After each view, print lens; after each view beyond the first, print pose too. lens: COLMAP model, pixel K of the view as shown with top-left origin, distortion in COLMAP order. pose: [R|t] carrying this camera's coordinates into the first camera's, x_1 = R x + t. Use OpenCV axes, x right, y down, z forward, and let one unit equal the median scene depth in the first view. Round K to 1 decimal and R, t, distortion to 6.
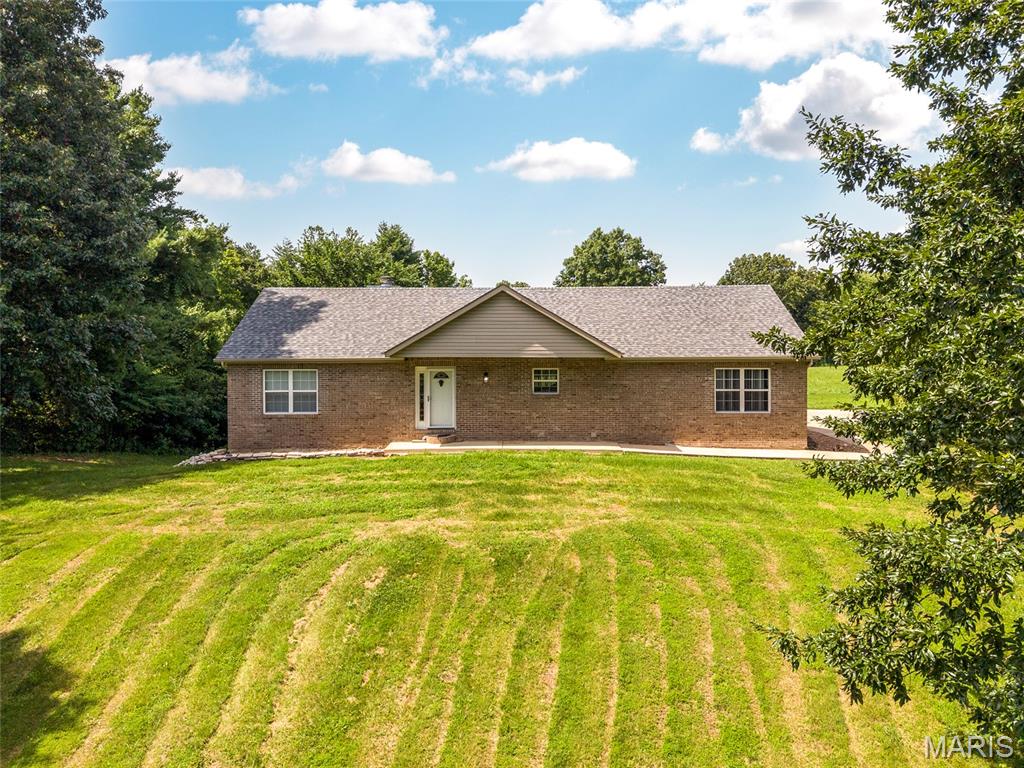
lens RADIAL K [[726.3, 0, 513.0], [0, 726.3, 385.4], [0, 0, 1]] dist [0.025994, -0.001000]
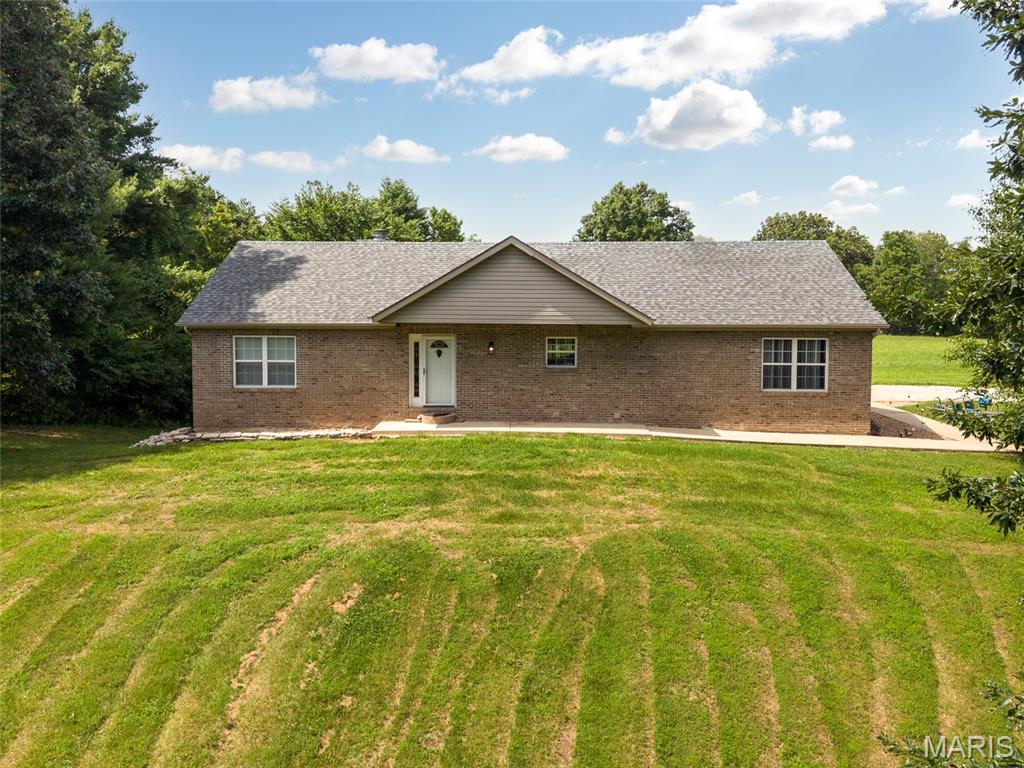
lens RADIAL K [[726.3, 0, 511.7], [0, 726.3, 380.0], [0, 0, 1]] dist [0.025994, -0.001000]
pose [[0.999774, 0.008551, -0.019465, 0.003537], [-0.007775, 0.999185, 0.039597, -0.006439], [0.019788, -0.039436, 0.999026, 0.152610]]
